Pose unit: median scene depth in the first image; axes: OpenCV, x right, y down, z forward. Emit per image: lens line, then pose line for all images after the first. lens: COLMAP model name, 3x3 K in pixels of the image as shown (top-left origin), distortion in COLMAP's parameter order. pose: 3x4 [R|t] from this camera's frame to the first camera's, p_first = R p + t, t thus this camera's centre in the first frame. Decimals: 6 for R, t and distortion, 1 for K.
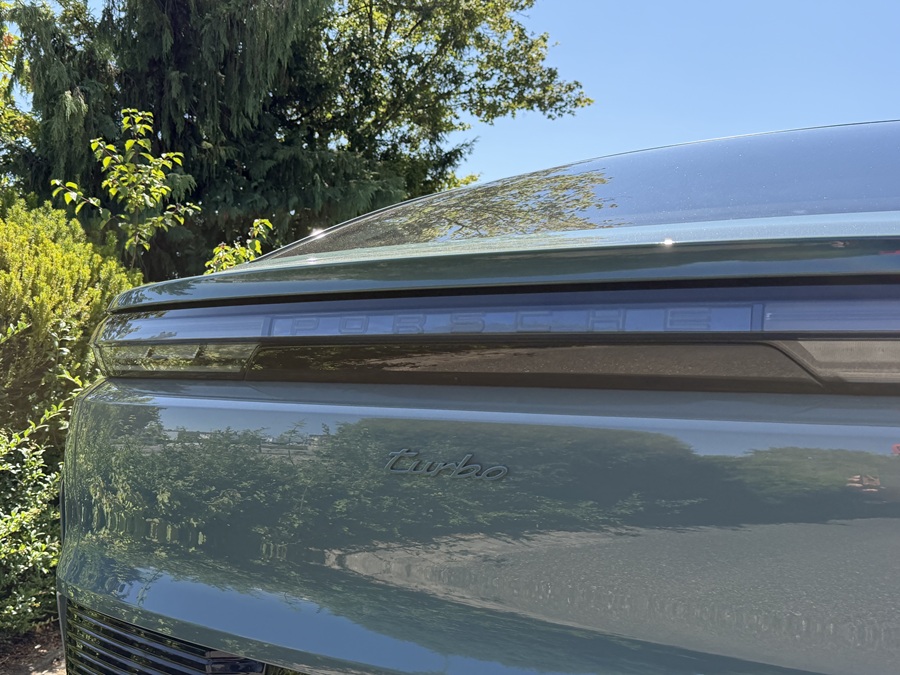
lens RADIAL K [[851.7, 0, 450.0], [0, 851.7, 337.5], [0, 0, 1]] dist [0.116034, -0.233122]
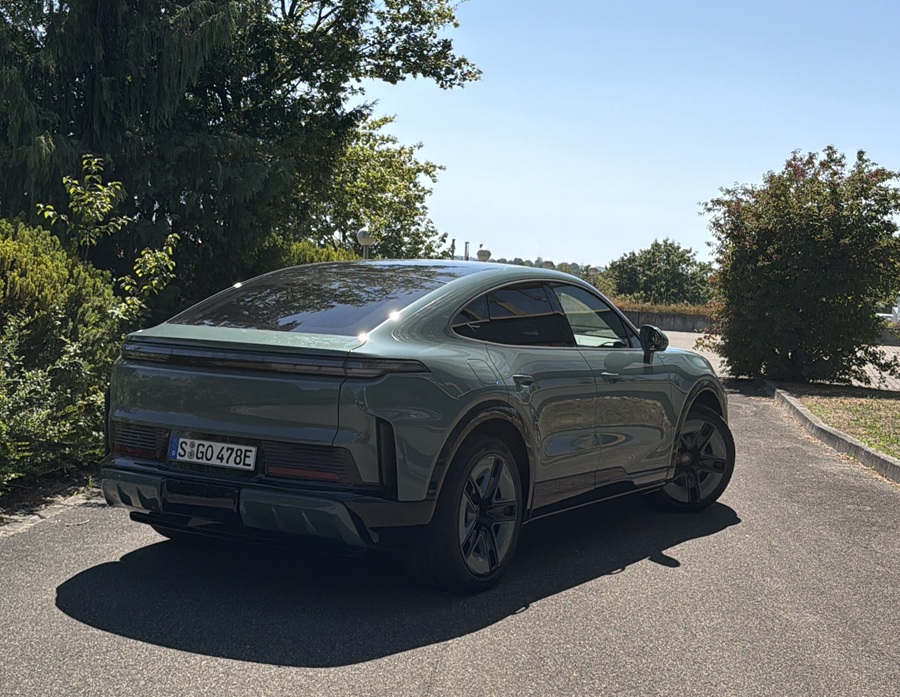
lens RADIAL K [[1181.4, 0, 437.2], [0, 1181.4, 278.9], [0, 0, 1]] dist [0.134311, -0.259709]
pose [[0.999406, 0.033495, 0.008060, 0.222168], [-0.033750, 0.998855, 0.033917, -0.135465], [-0.006914, -0.034169, 0.999392, -1.058468]]
